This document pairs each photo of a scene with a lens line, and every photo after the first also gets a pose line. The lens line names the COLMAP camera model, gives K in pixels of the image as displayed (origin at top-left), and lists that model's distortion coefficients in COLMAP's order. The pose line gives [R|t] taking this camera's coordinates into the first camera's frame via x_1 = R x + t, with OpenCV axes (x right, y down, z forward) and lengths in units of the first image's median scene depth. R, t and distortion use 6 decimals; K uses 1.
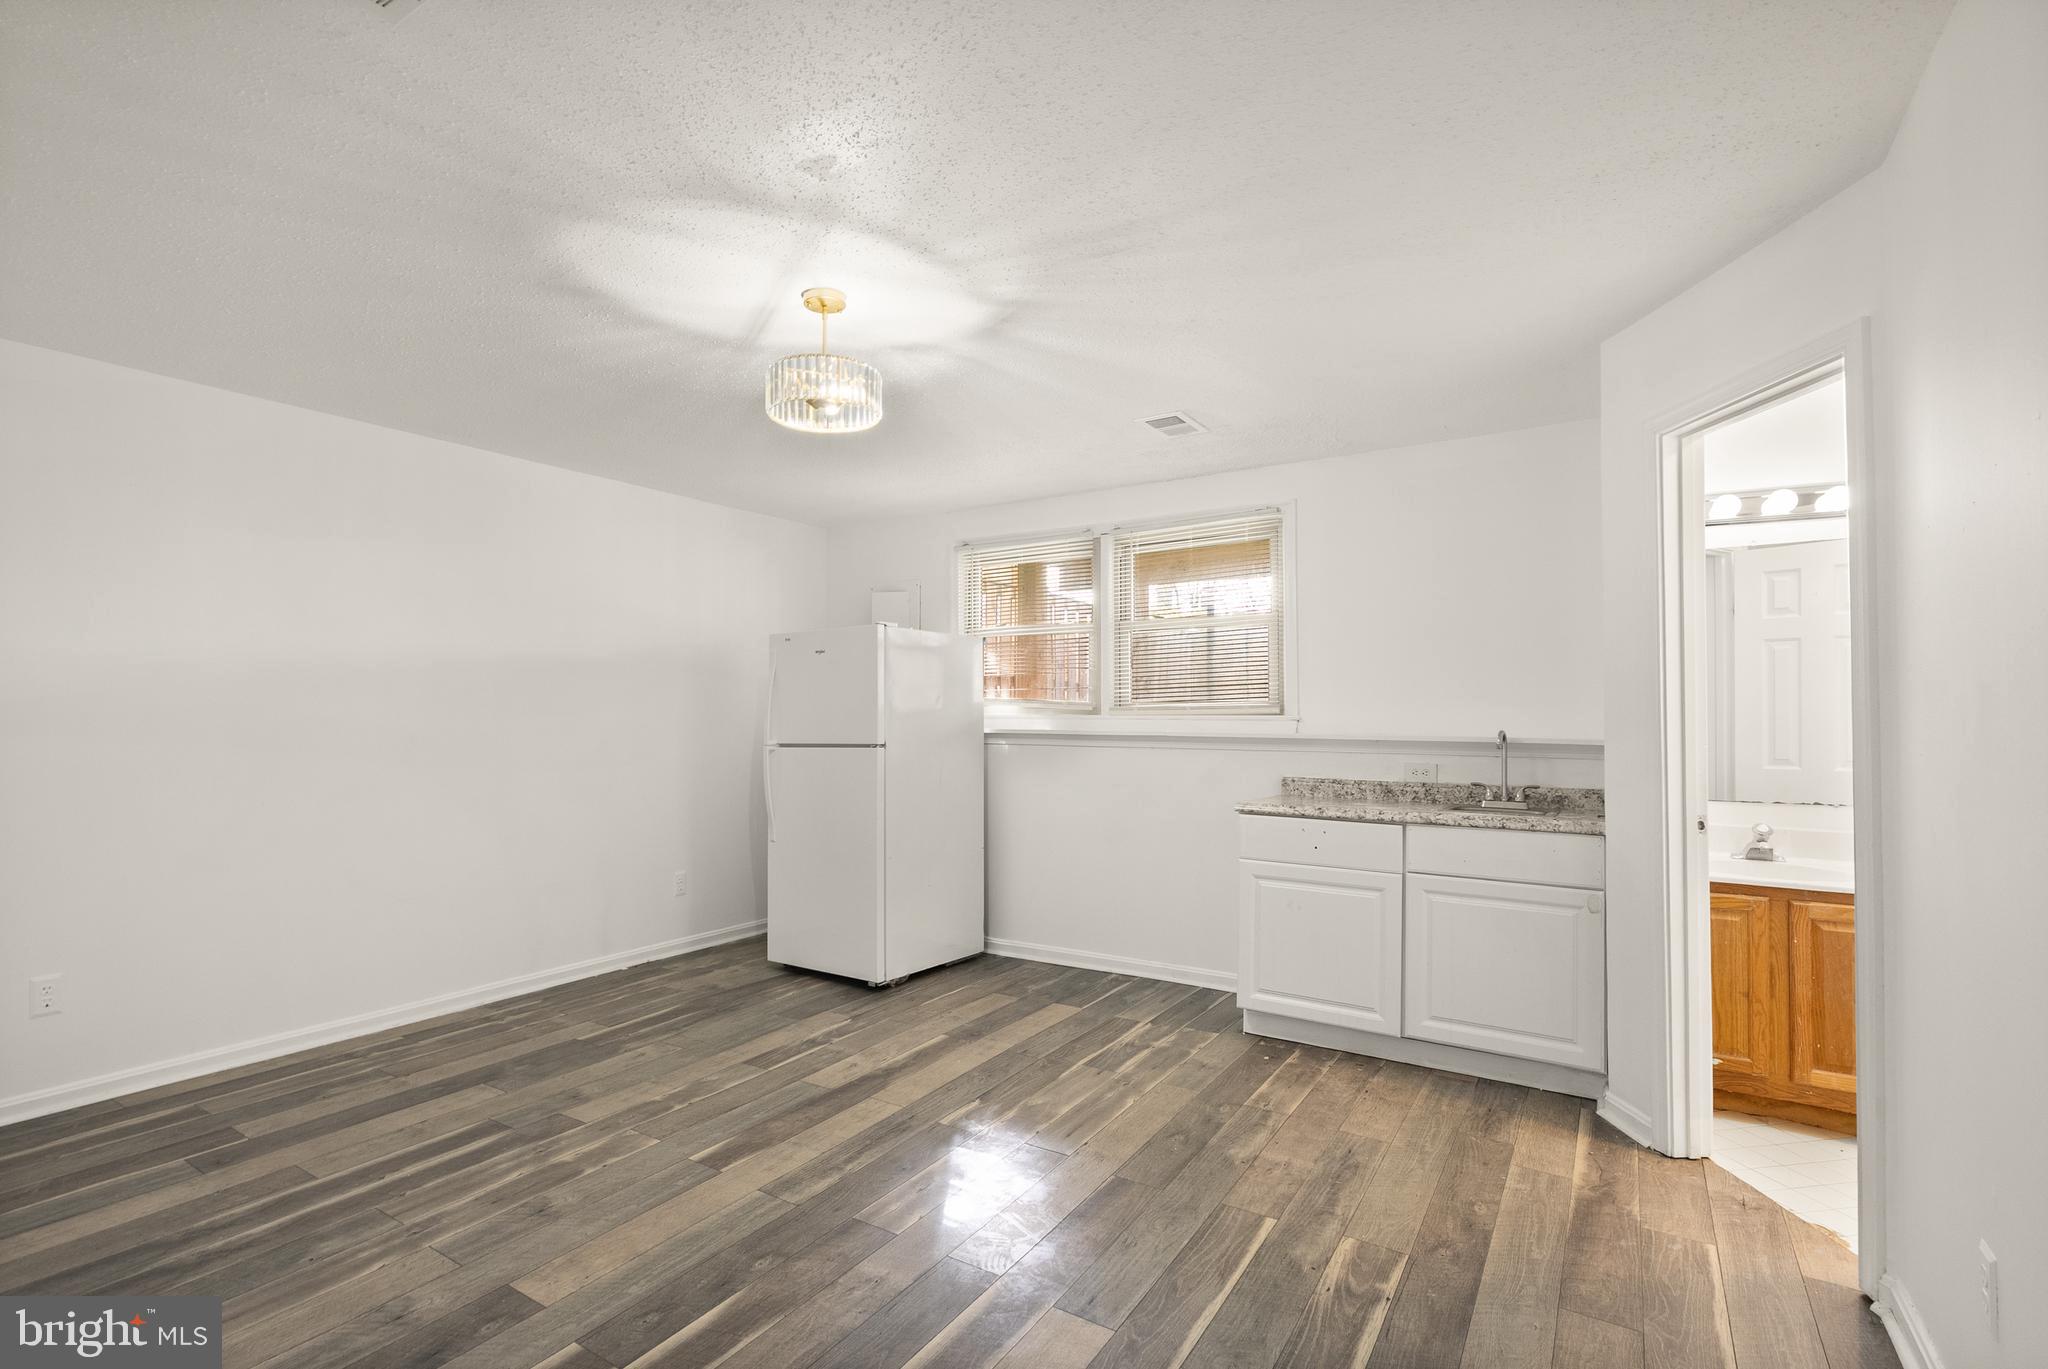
lens RADIAL K [[964.9, 0, 1020.9], [0, 964.9, 692.1], [0, 0, 1]] dist [-0.003206, 0.007849]
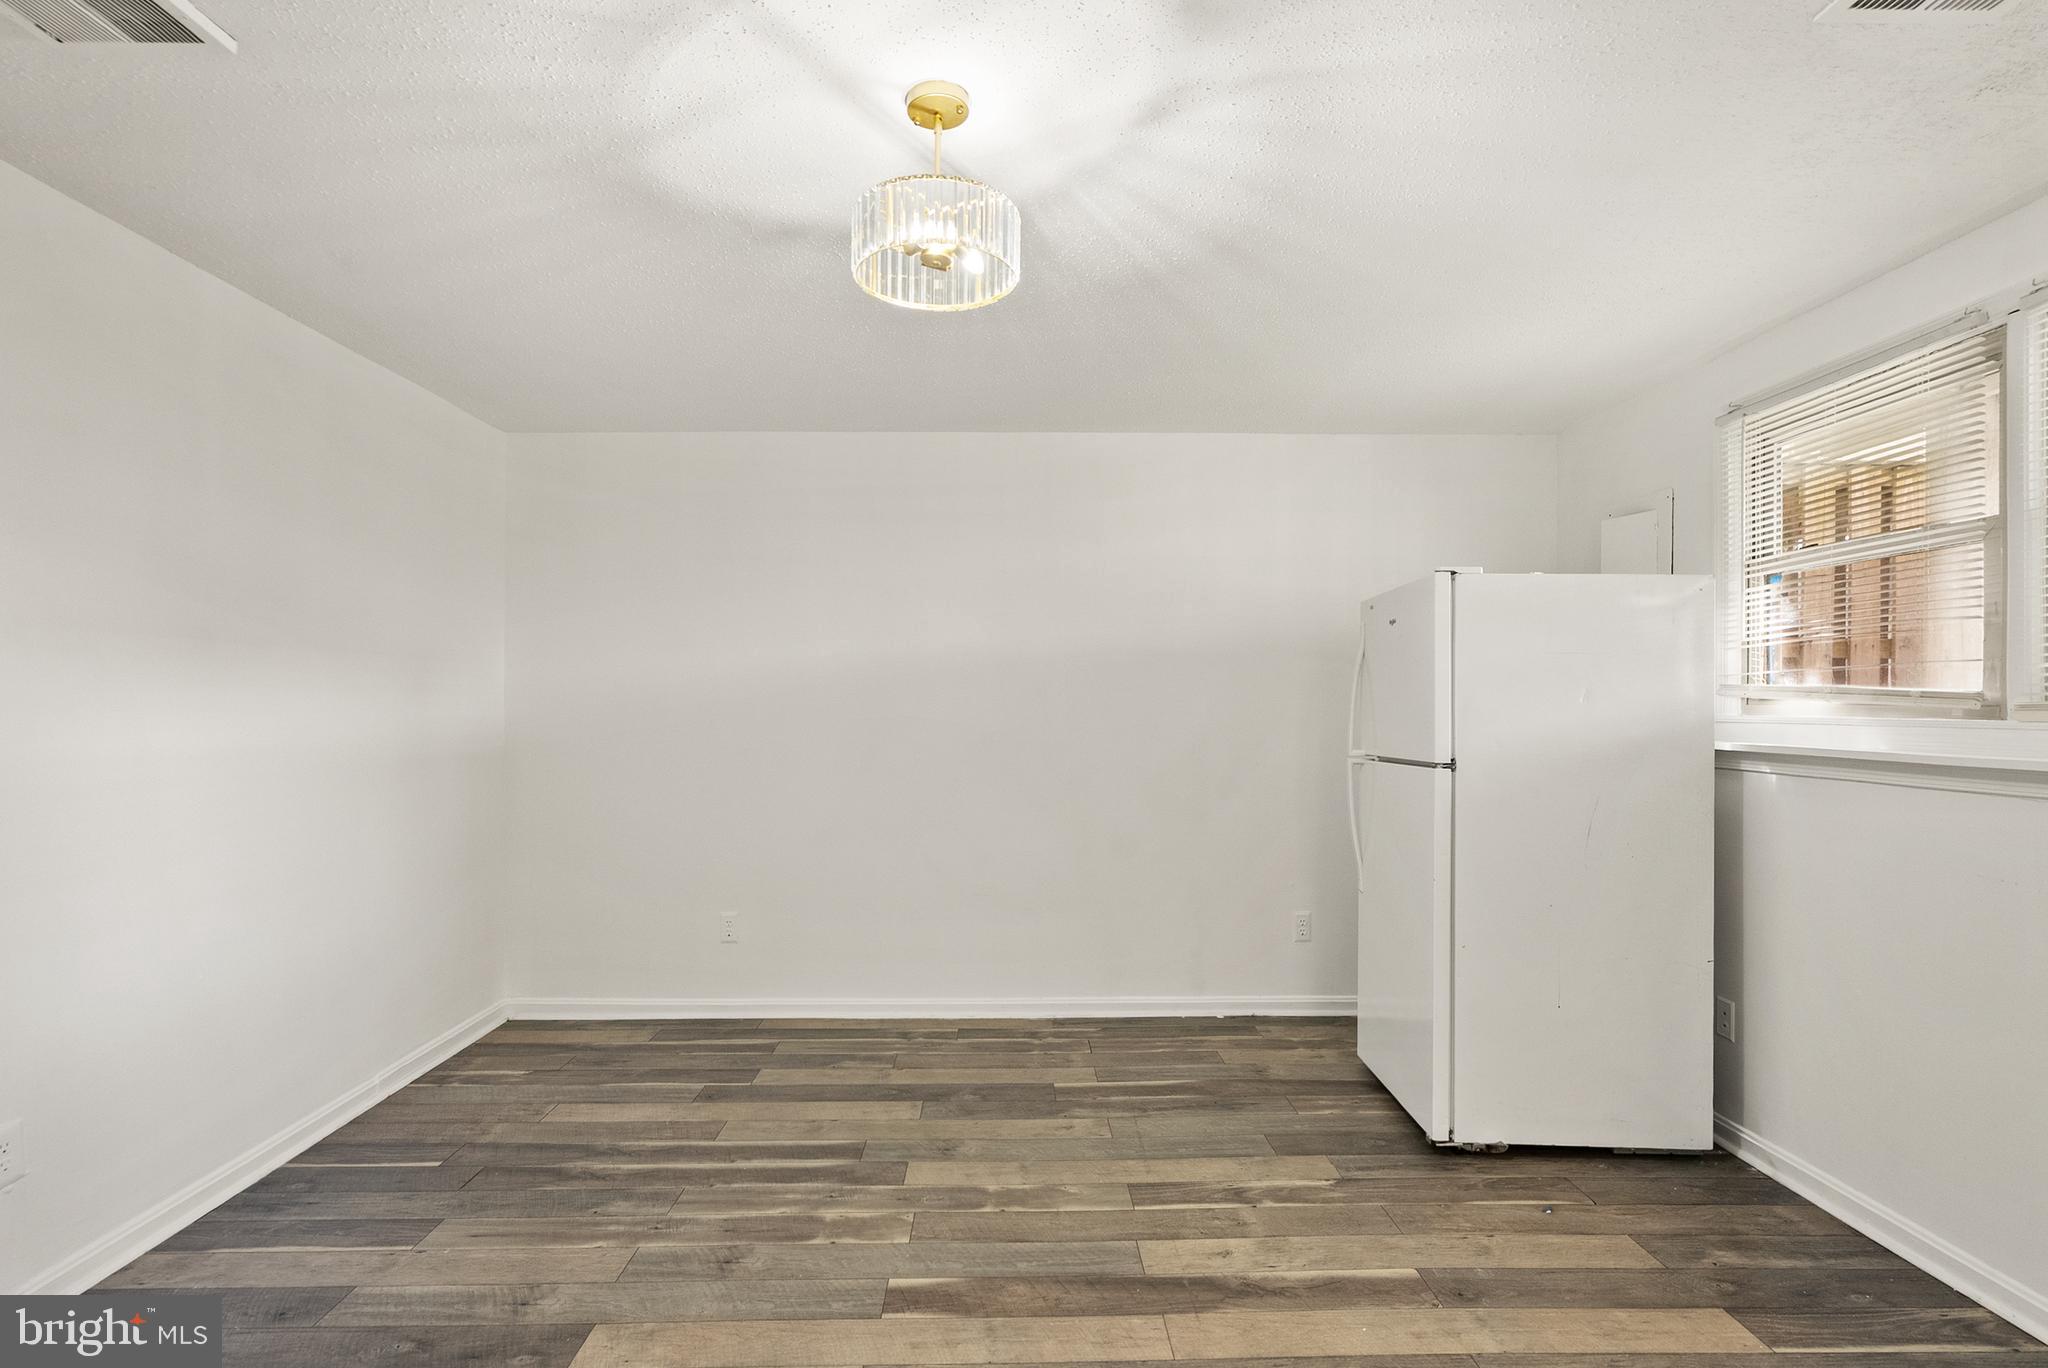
lens RADIAL K [[1039.6, 0, 1009.7], [0, 1039.6, 708.7], [0, 0, 1]] dist [0.005106, 0.001102]
pose [[0.544883, 0.002695, -0.838508, 0.323653], [0.020204, 0.999662, 0.016342, 0.001625], [0.838269, -0.025845, 0.544644, 0.477624]]
